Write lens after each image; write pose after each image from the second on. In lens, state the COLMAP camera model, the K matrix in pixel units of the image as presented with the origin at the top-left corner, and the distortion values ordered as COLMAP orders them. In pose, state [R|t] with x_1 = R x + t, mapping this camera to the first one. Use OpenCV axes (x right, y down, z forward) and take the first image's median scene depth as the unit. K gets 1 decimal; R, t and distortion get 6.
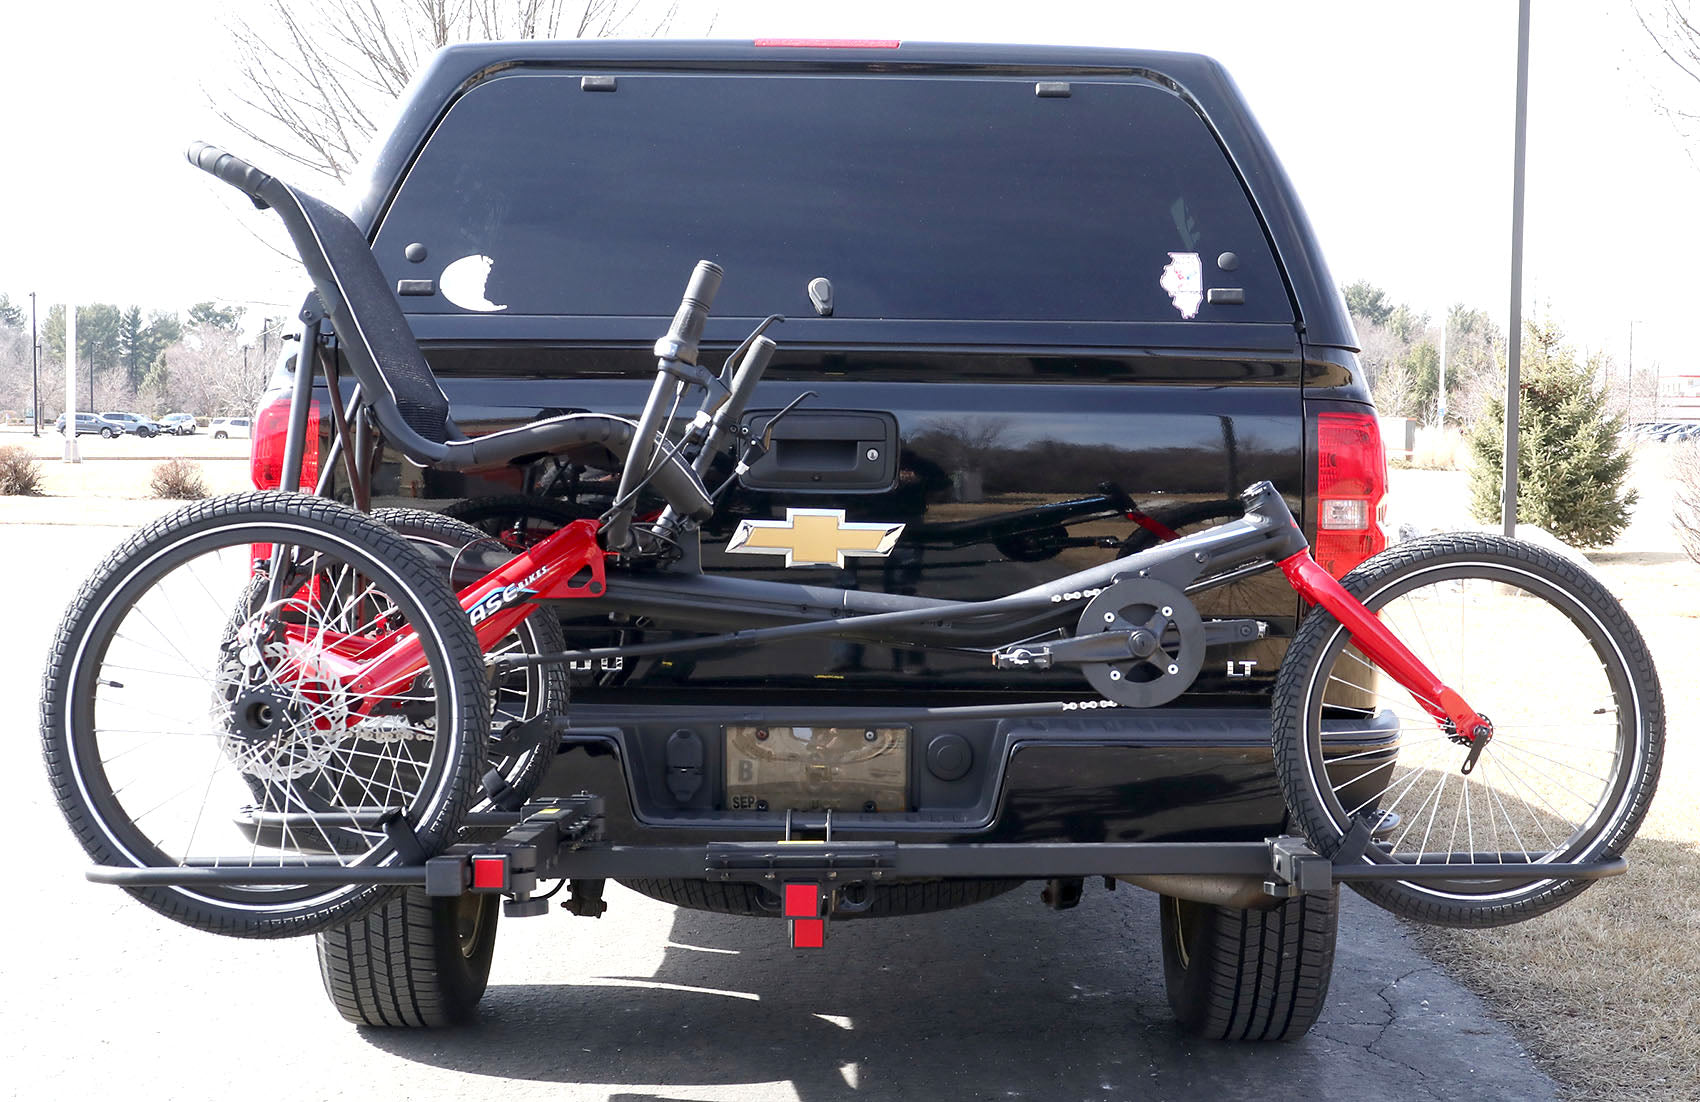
lens RADIAL K [[2489.7, 0, 835.6], [0, 2489.7, 522.3], [0, 0, 1]] dist [0.006884, -0.010053]
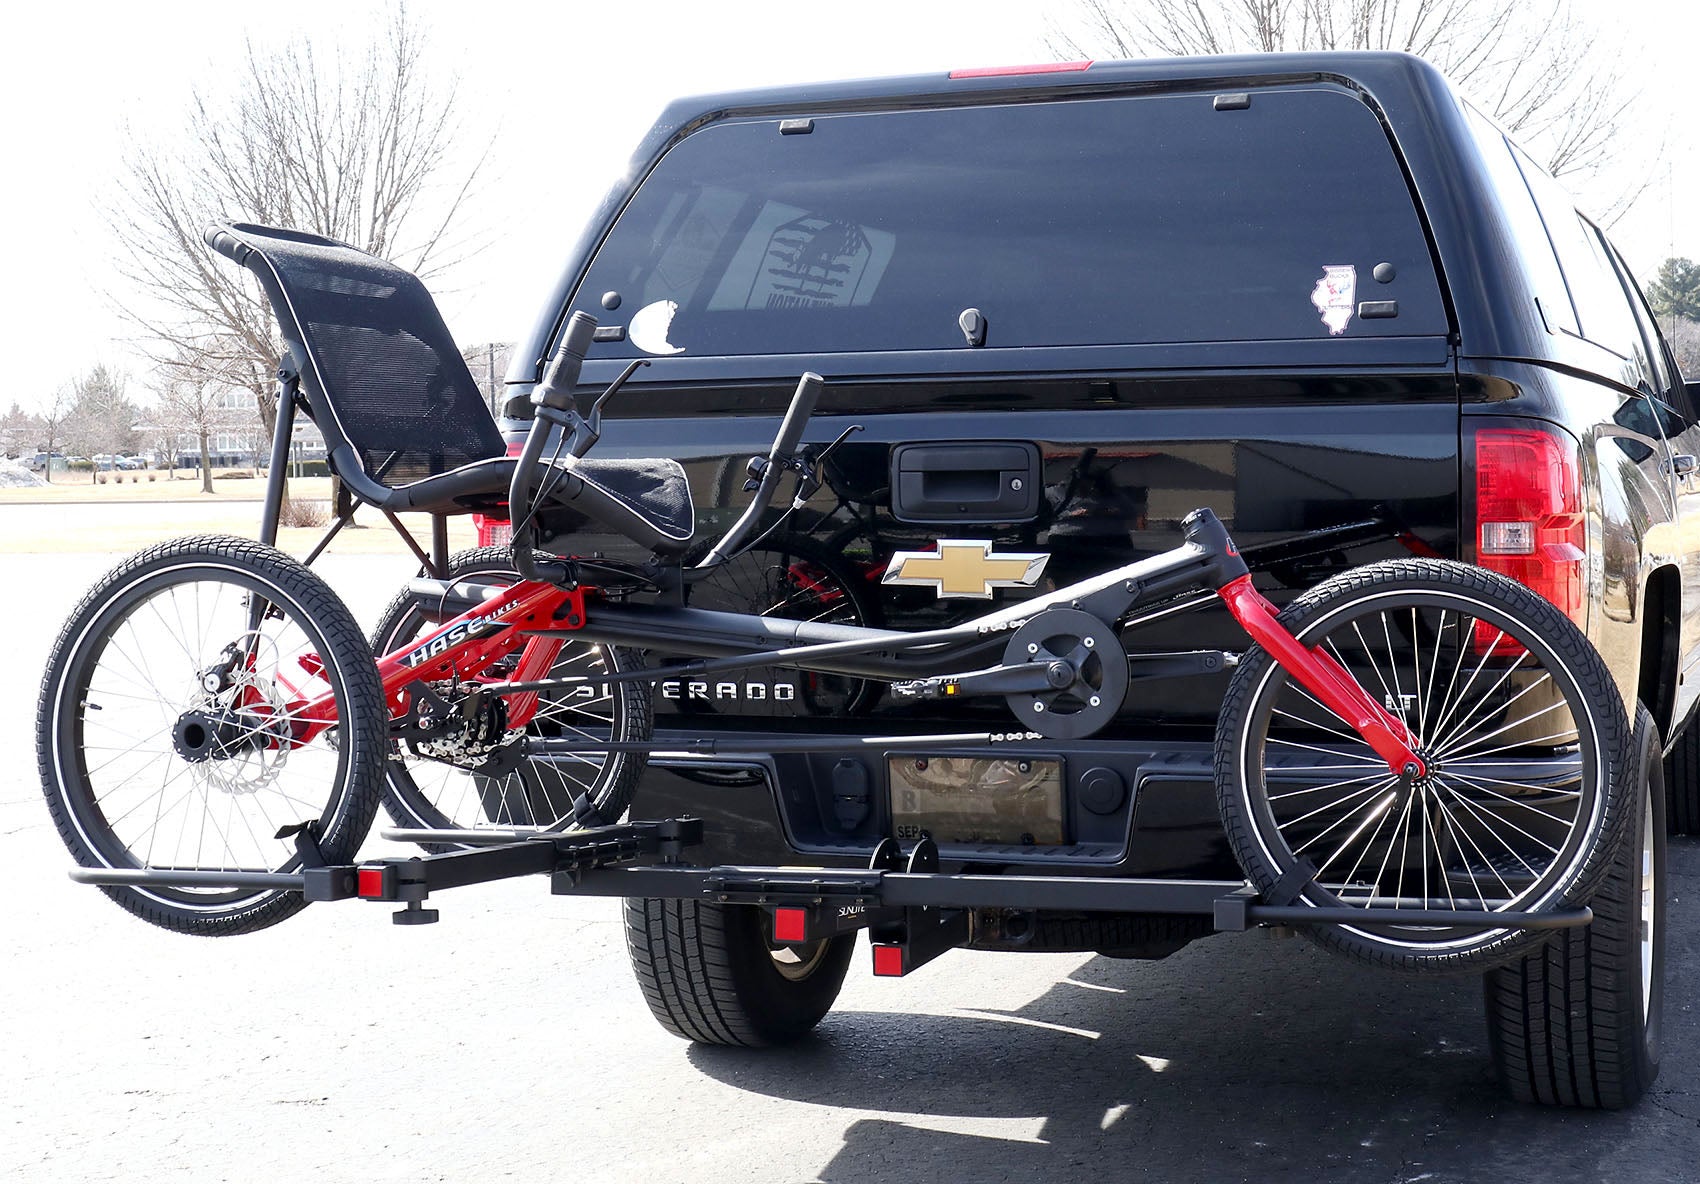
lens RADIAL K [[2634.2, 0, 883.9], [0, 2634.2, 514.4], [0, 0, 1]] dist [-0.009321, -0.016712]
pose [[0.941276, -0.016826, -0.337219, 0.360889], [0.012761, 0.999817, -0.014269, -0.000850], [0.337397, 0.009128, 0.941318, -0.007943]]
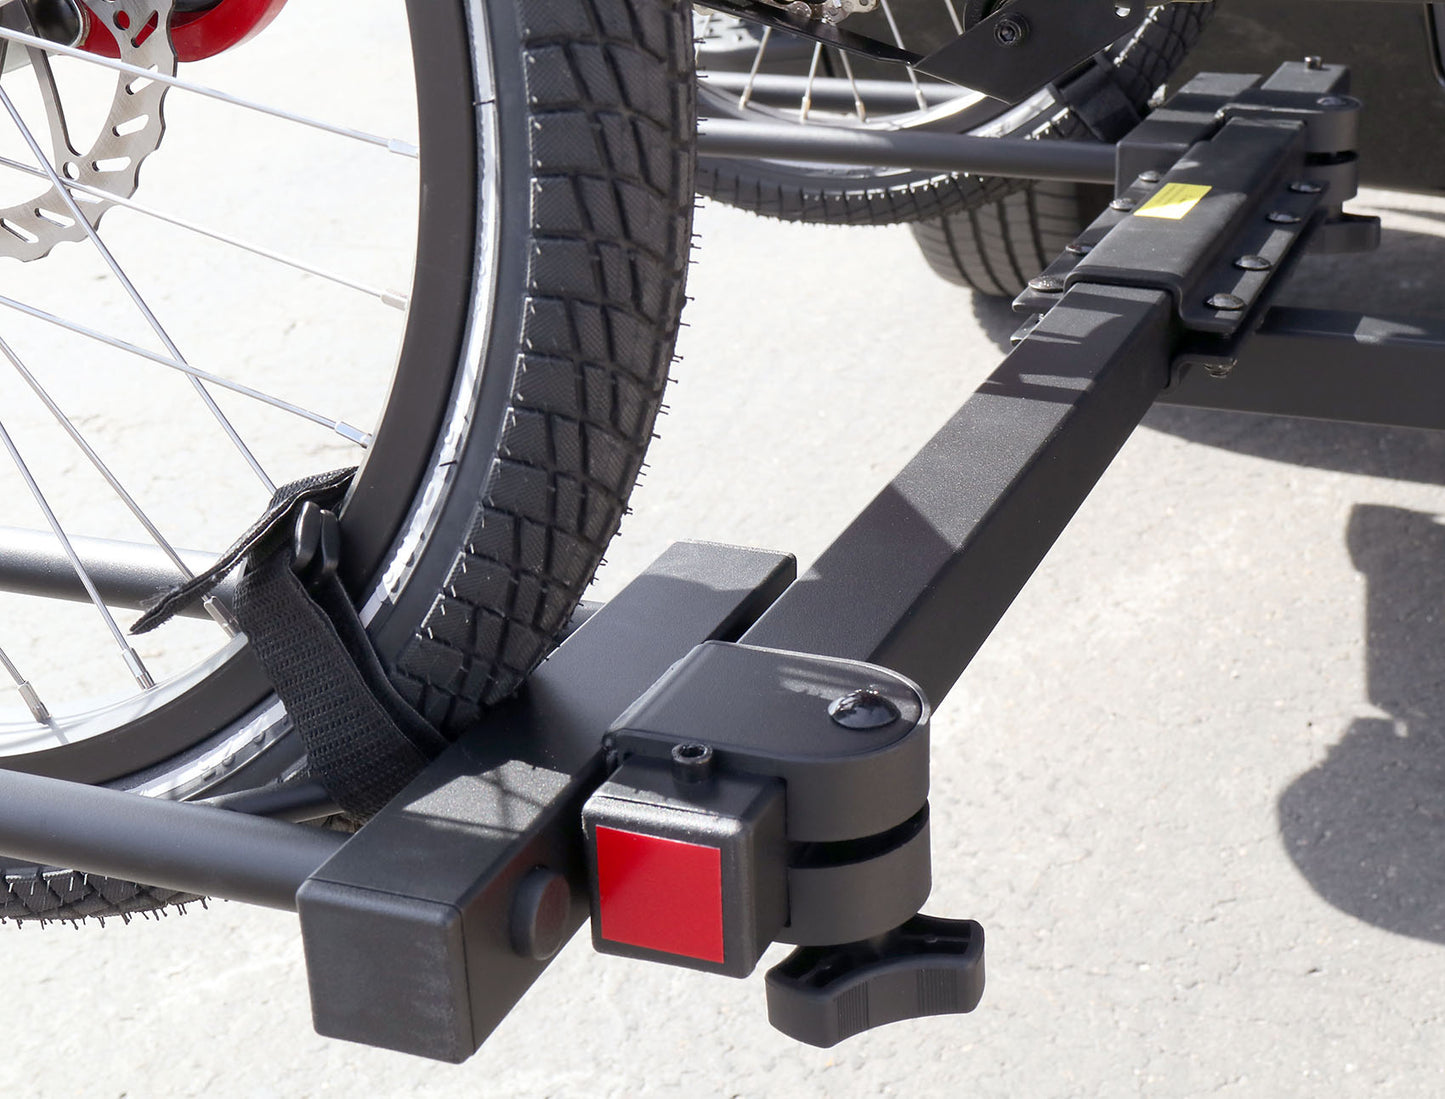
lens RADIAL K [[2198.1, 0, 826.2], [0, 2198.1, 549.8], [0, 0, 1]] dist [0.002059, 0.021898]
pose [[0.941133, 0.123860, -0.314527, -0.056823], [0.022129, 0.905882, 0.422951, 0.031099], [0.337311, -0.405014, 0.849815, 0.671504]]
